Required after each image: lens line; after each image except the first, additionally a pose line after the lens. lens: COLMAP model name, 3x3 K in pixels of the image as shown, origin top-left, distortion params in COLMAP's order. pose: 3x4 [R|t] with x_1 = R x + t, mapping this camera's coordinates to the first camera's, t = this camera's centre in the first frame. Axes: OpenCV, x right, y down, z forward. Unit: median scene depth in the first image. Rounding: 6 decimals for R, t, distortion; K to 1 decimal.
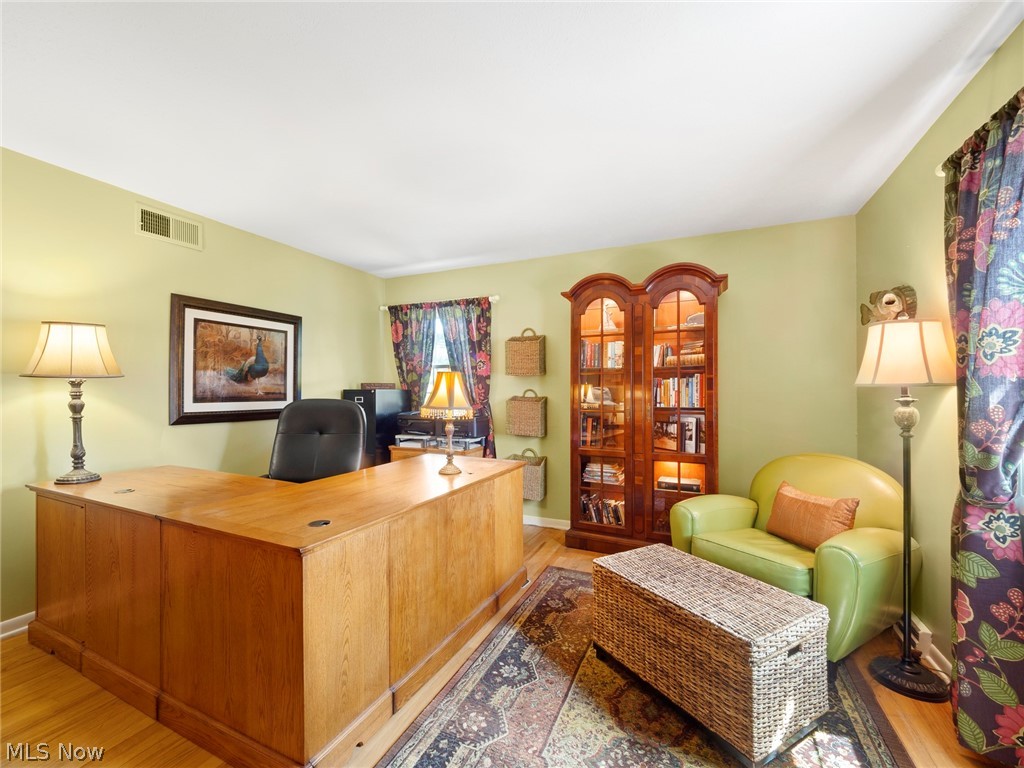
lens RADIAL K [[436.6, 0, 512.0], [0, 436.6, 384.0], [0, 0, 1]] dist [-0.000342, -0.000064]
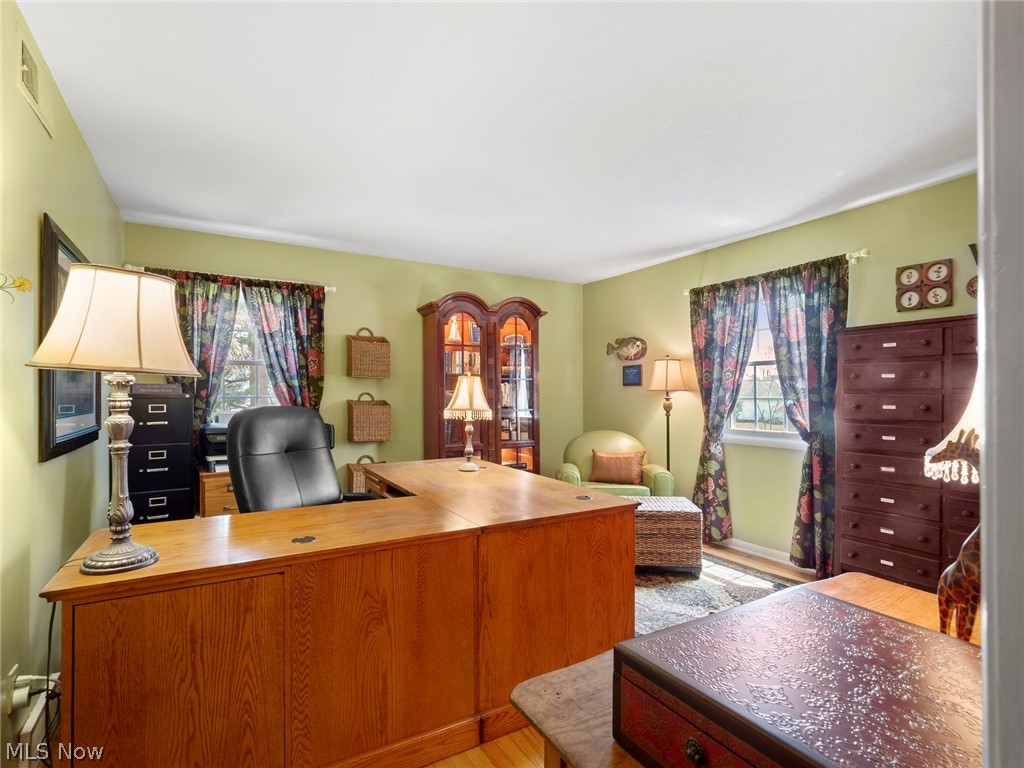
lens RADIAL K [[496.1, 0, 512.0], [0, 496.1, 384.0], [0, 0, 1]] dist [-0.000809, -0.000163]
pose [[0.568590, 0.012523, 0.822526, -0.670428], [-0.009471, 0.999918, -0.008677, -0.000115], [-0.822567, -0.002857, 0.568662, 0.131887]]
